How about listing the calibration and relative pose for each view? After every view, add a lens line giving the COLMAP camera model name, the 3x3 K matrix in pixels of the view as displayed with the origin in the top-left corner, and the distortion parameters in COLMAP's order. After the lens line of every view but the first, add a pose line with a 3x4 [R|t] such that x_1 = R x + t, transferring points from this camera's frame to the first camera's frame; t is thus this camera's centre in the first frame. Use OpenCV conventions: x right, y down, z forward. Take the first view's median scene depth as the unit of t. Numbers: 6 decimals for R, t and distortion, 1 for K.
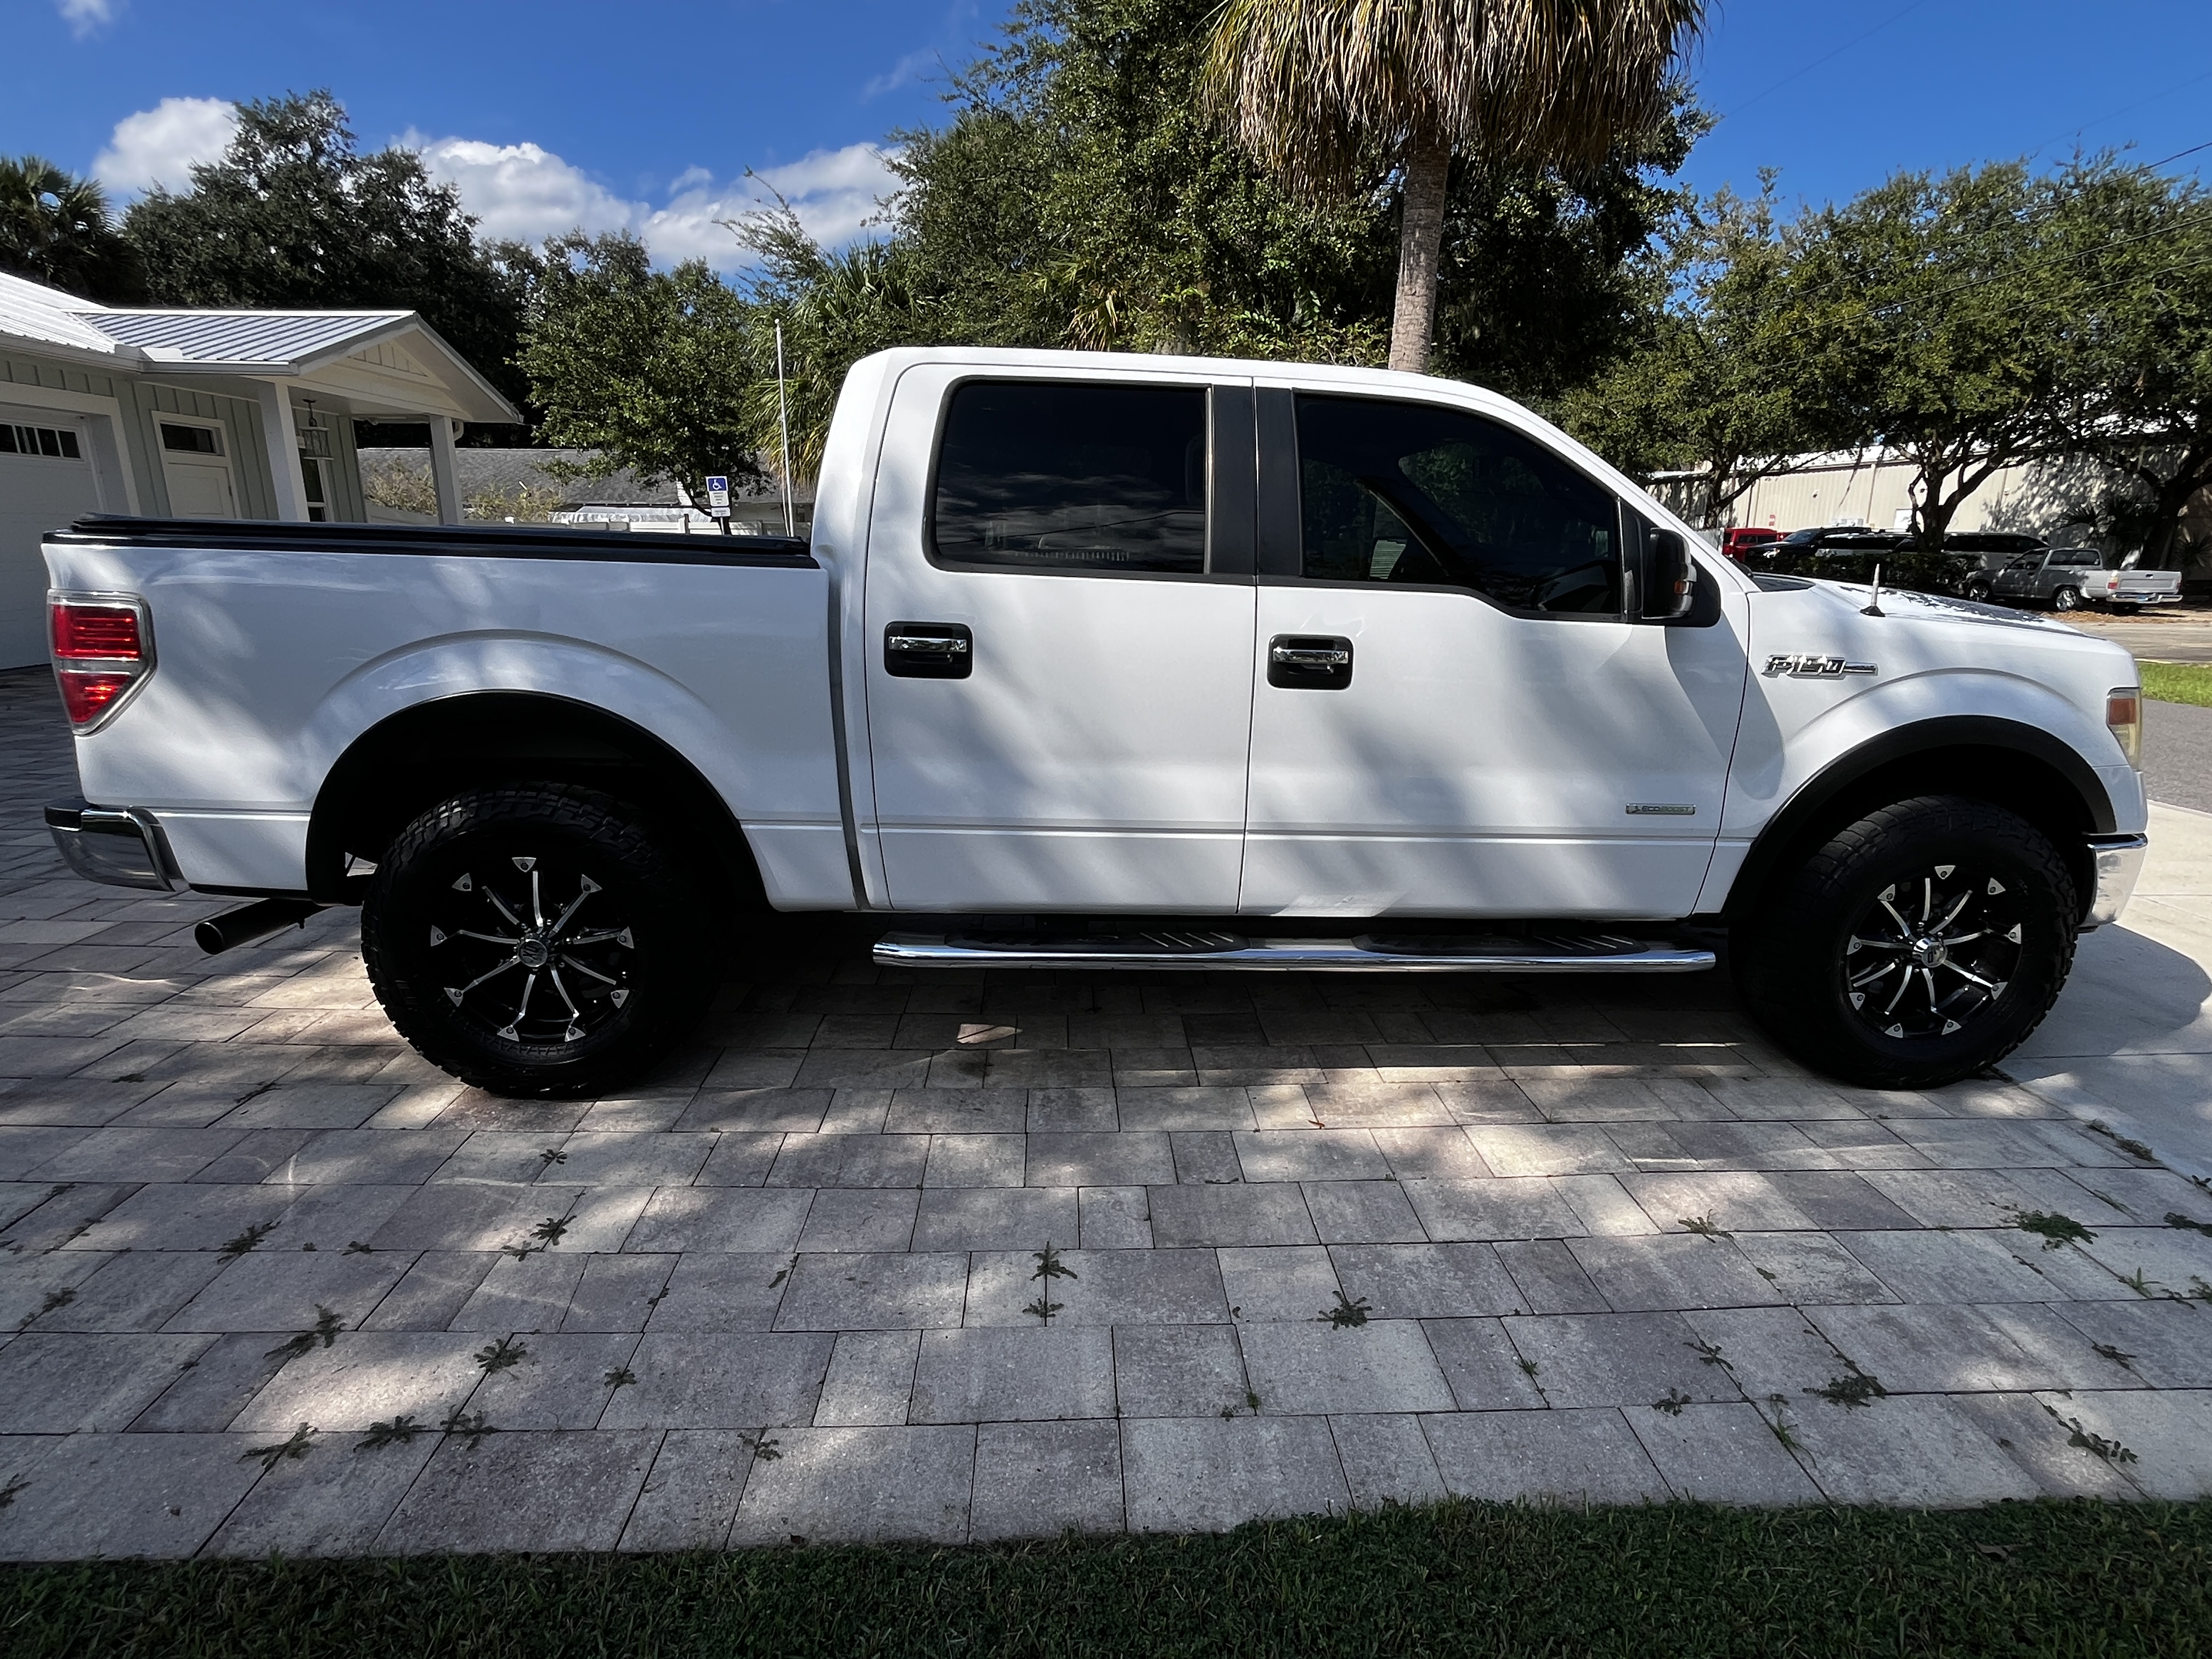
lens RADIAL K [[1125.7, 0, 1106.0], [0, 1125.7, 829.5], [0, 0, 1]] dist [-0.014363, 0.012218]
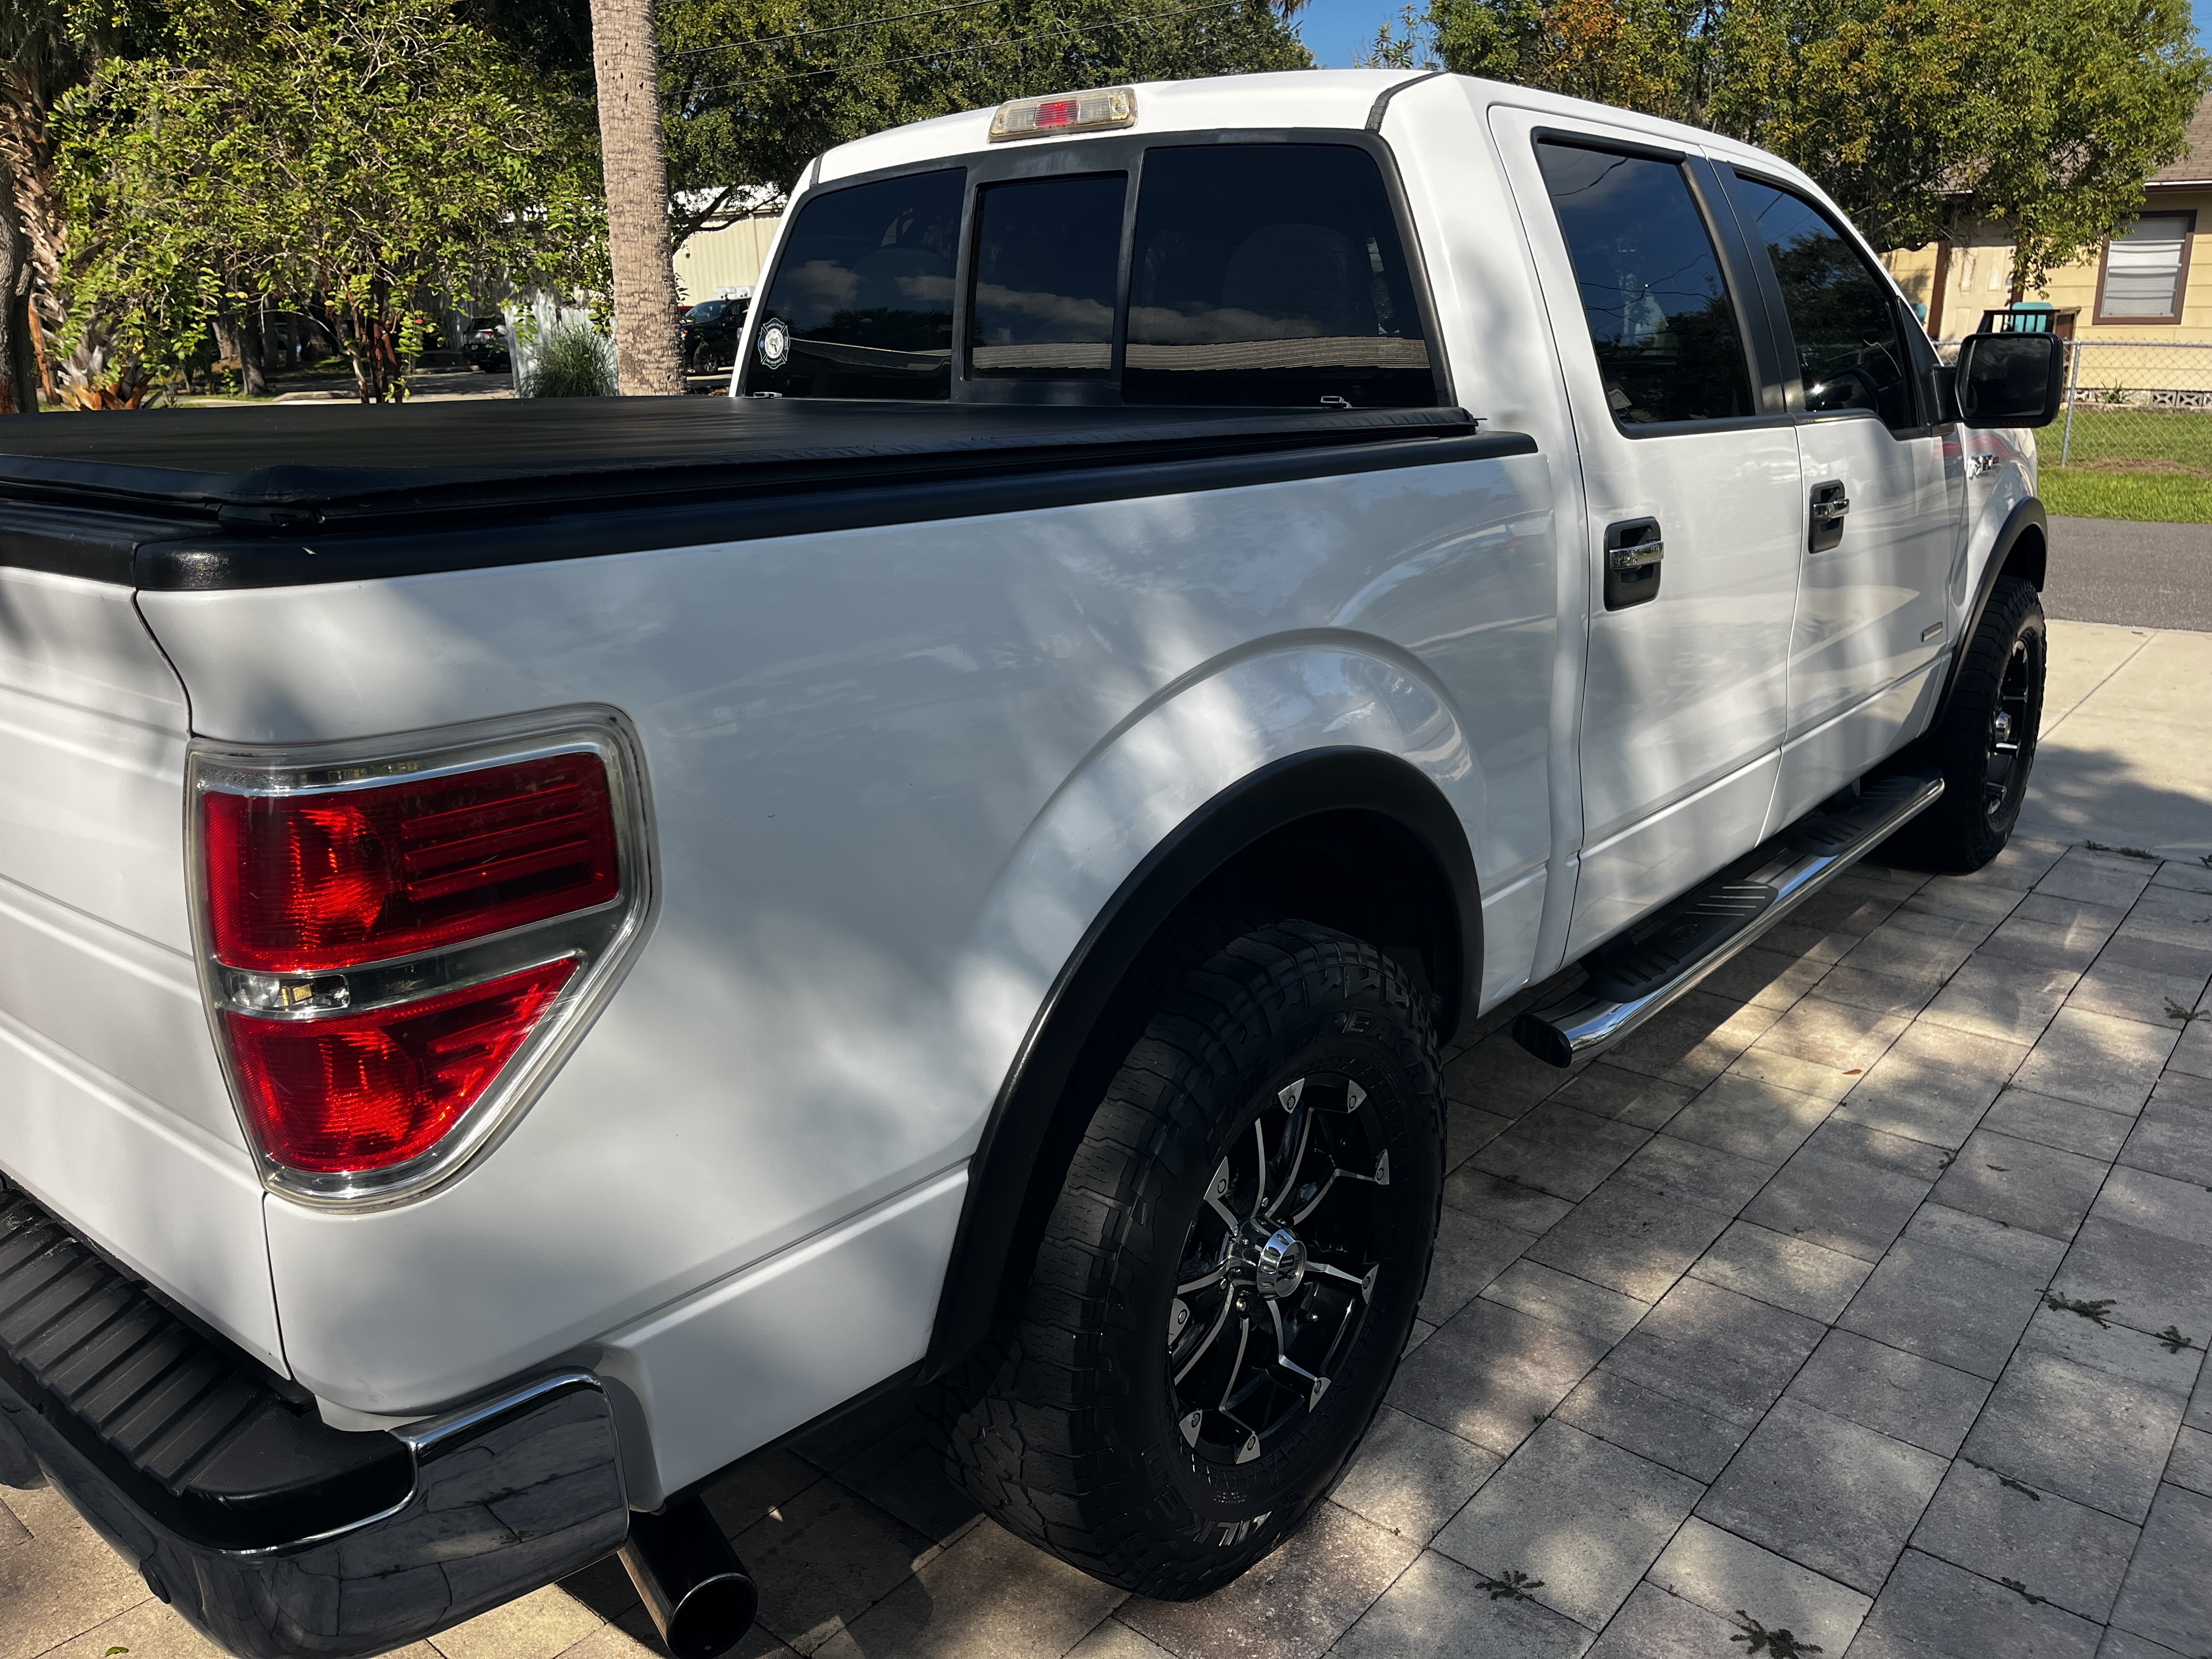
lens RADIAL K [[1707.3, 0, 1106.0], [0, 1707.3, 829.5], [0, 0, 1]] dist [0.087246, -0.118911]
pose [[0.666750, -0.237578, 0.706400, -1.075081], [0.213854, 0.968959, 0.124032, -0.195691], [-0.713940, 0.068369, 0.696861, 0.518117]]
